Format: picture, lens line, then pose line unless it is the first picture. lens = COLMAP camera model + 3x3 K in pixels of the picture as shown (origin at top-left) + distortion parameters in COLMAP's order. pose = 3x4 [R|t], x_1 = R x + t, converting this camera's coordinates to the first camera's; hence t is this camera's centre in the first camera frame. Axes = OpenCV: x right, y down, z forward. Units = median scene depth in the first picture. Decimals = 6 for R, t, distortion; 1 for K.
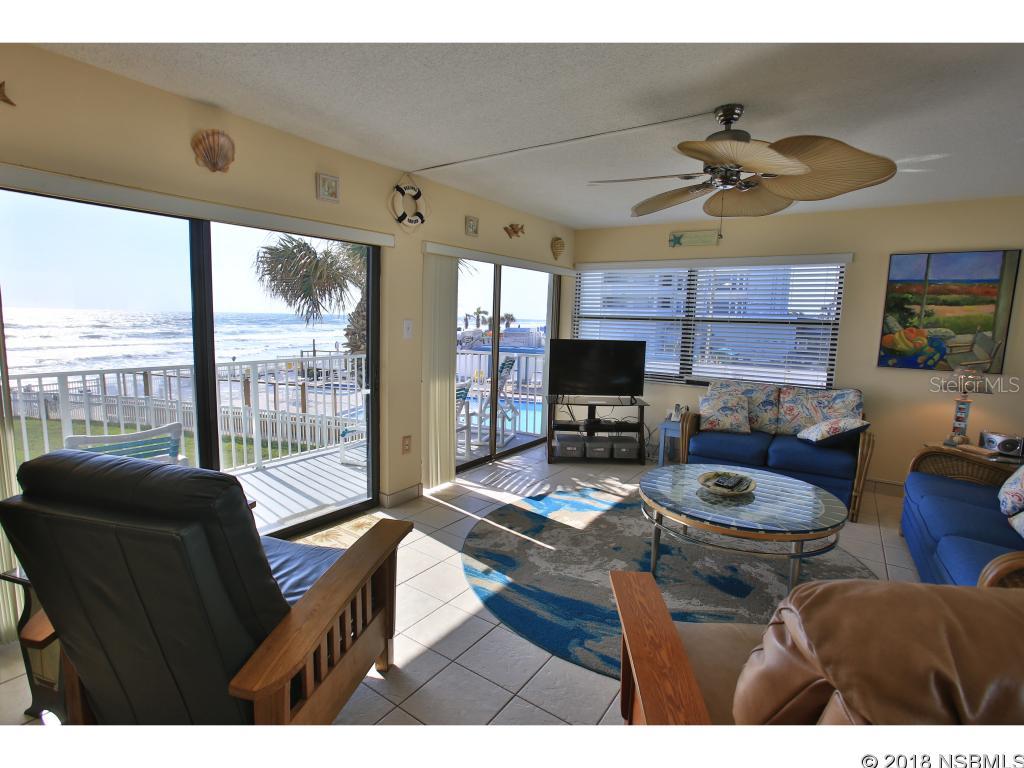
lens RADIAL K [[503.2, 0, 510.3], [0, 503.2, 388.0], [0, 0, 1]] dist [-0.041861, 0.000079]
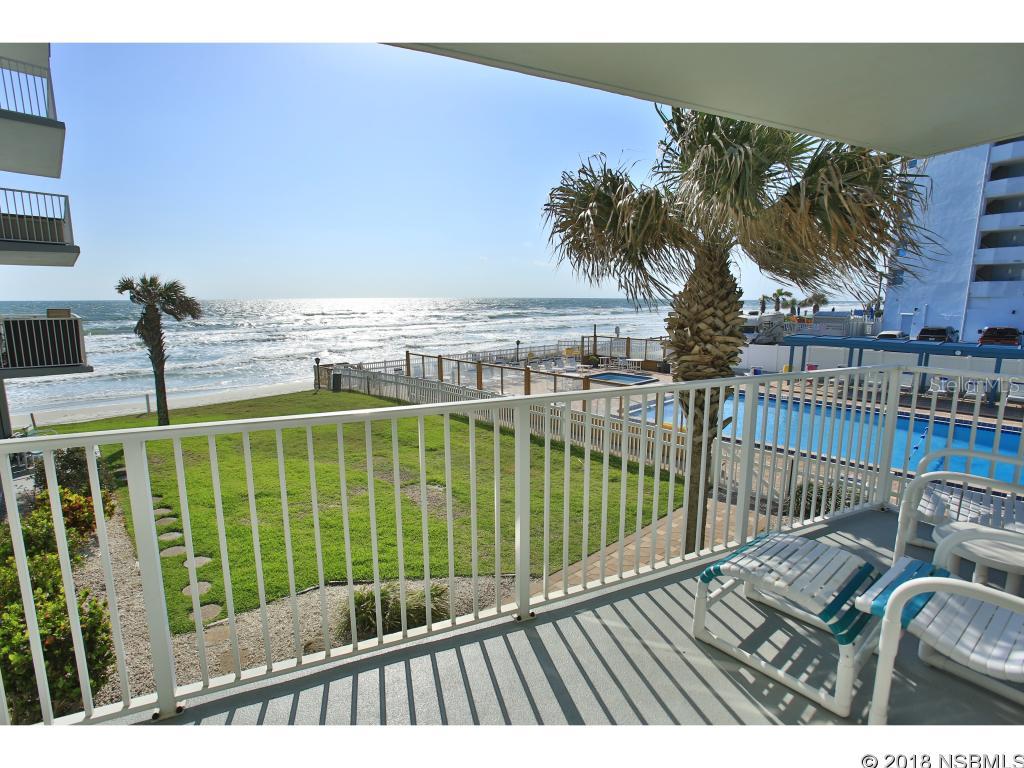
lens RADIAL K [[503.2, 0, 510.3], [0, 503.2, 388.0], [0, 0, 1]] dist [-0.041861, 0.000079]
pose [[0.862214, 0.069244, -0.501790, -0.065655], [-0.052914, 0.997505, 0.046730, -0.018497], [0.503774, -0.013740, 0.863726, 0.131653]]
